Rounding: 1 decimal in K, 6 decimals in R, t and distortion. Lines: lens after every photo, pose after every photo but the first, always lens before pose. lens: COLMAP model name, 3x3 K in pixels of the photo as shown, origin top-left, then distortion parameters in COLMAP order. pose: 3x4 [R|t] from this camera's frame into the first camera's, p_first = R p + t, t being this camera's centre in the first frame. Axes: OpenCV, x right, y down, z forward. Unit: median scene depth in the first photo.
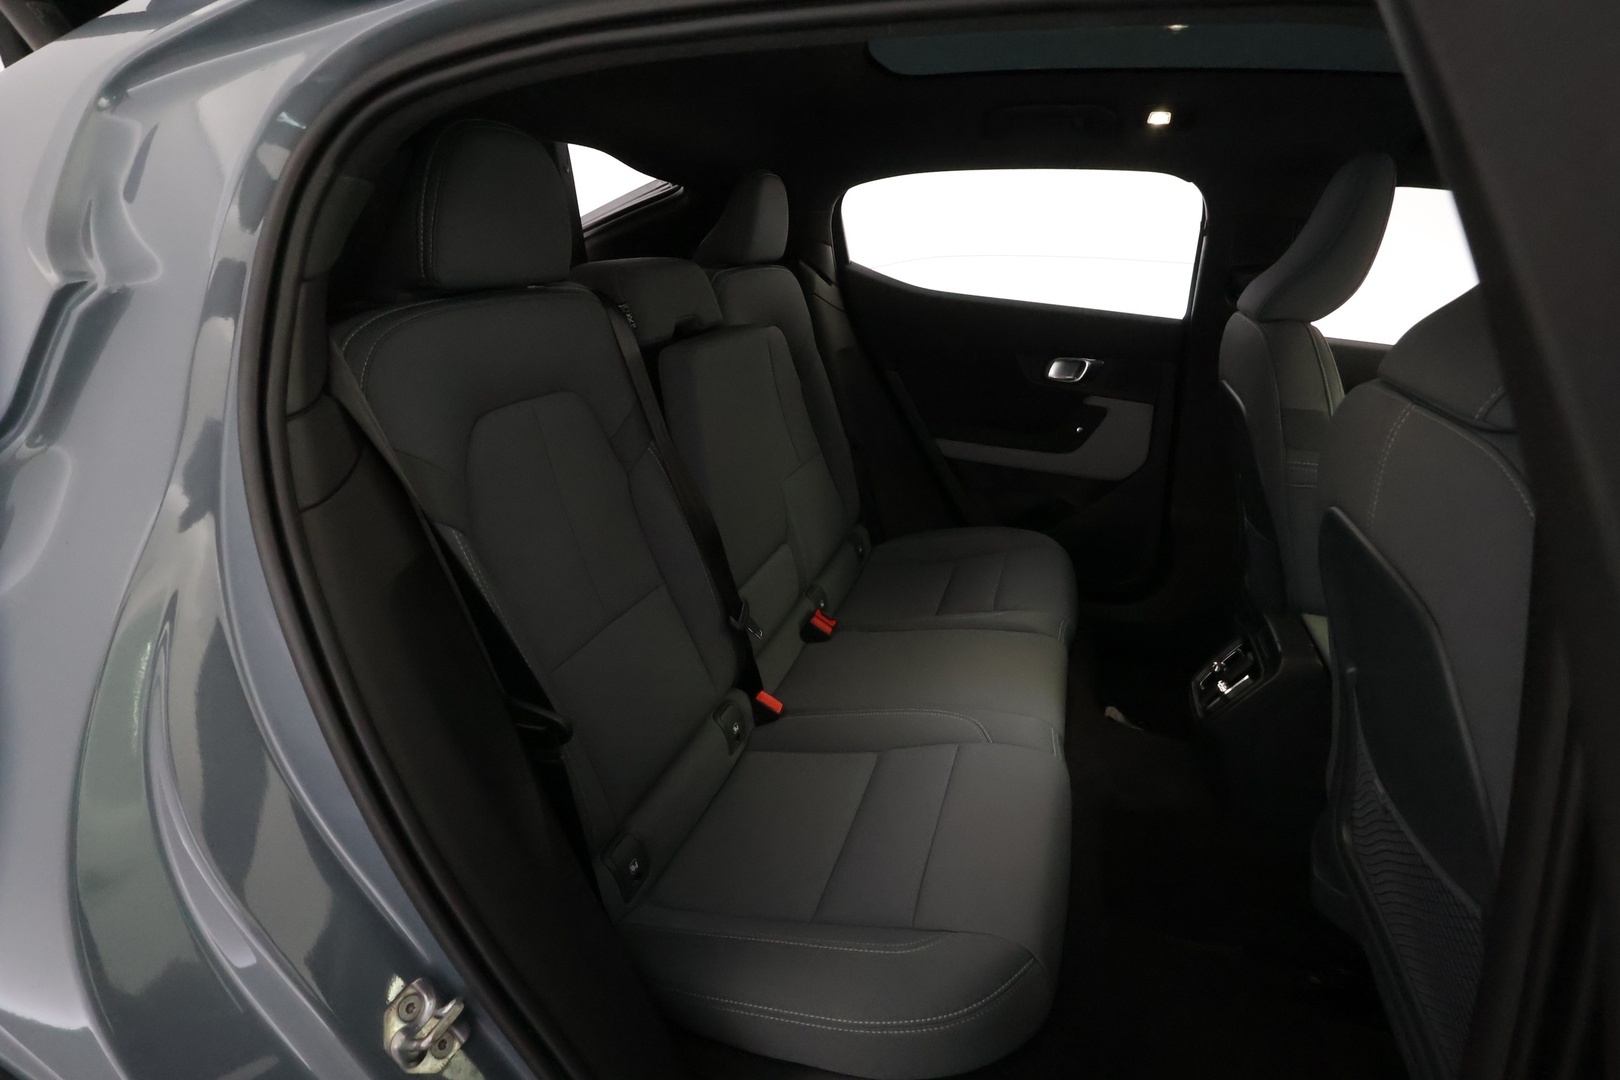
lens RADIAL K [[741.4, 0, 815.2], [0, 741.4, 547.7], [0, 0, 1]] dist [-0.000209, -0.000961]
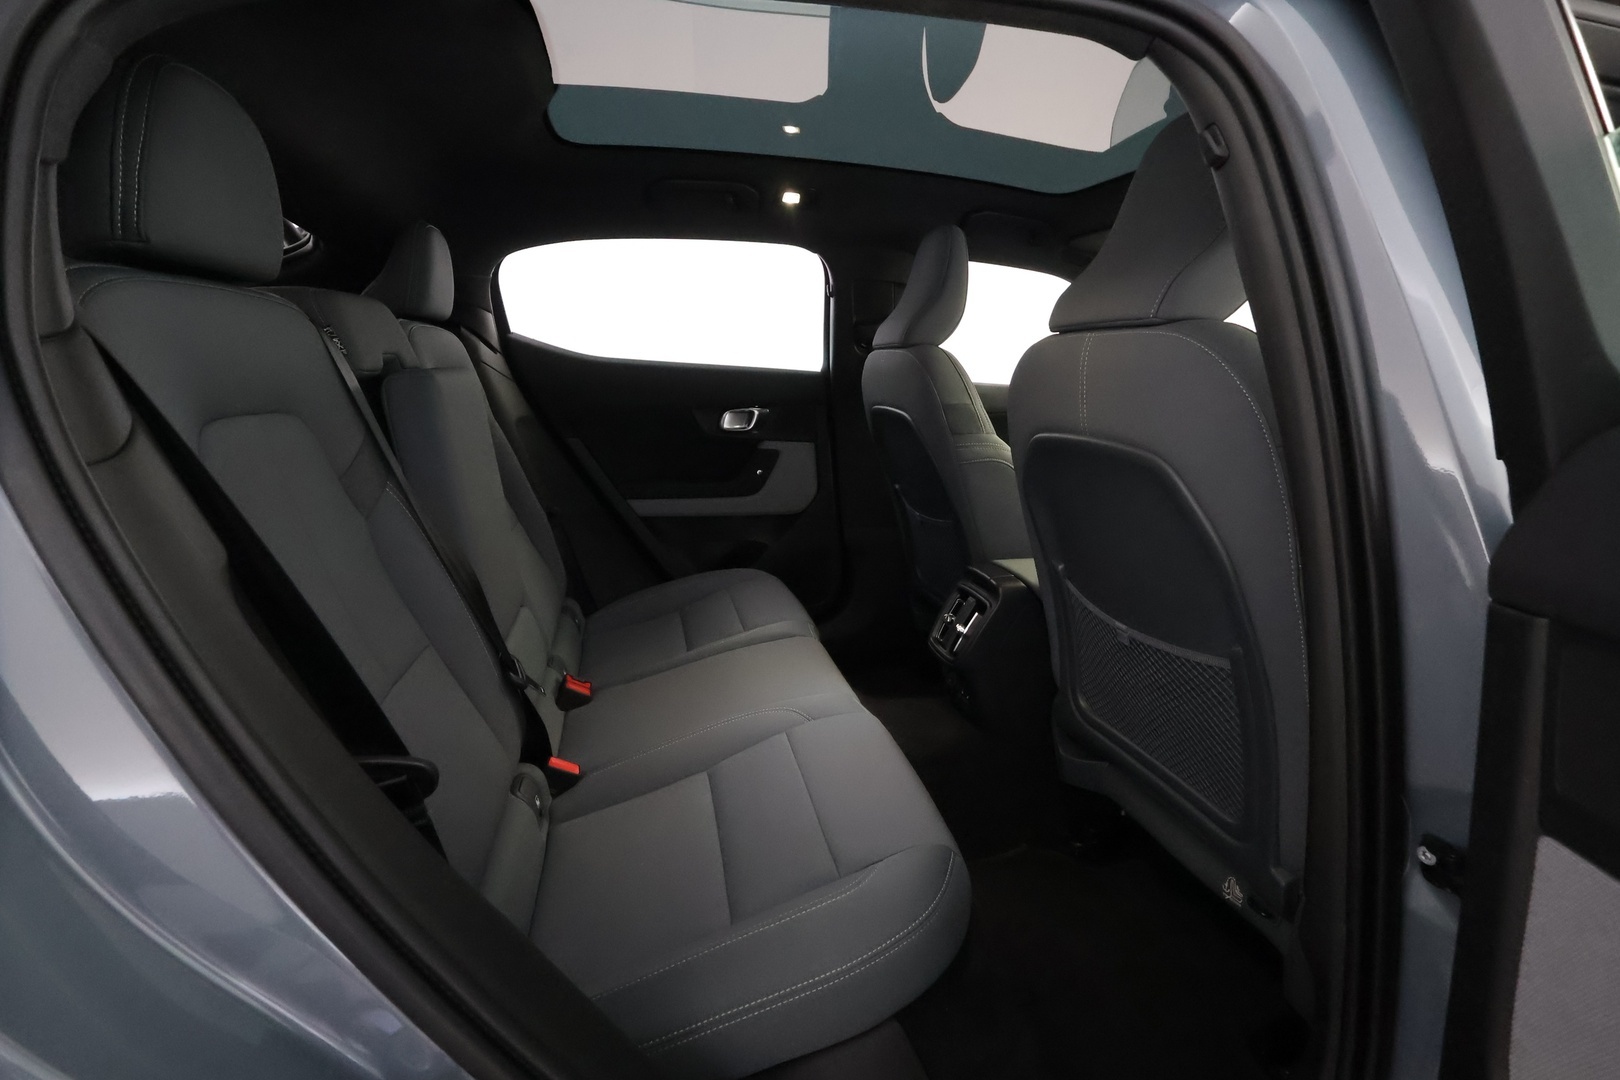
lens RADIAL K [[741.4, 0, 815.2], [0, 741.4, 547.7], [0, 0, 1]] dist [-0.000209, -0.000961]
pose [[0.858270, -0.157627, 0.488392, -0.154536], [0.228890, 0.969340, -0.089386, 0.080893], [-0.459328, 0.188505, 0.868034, 0.029336]]
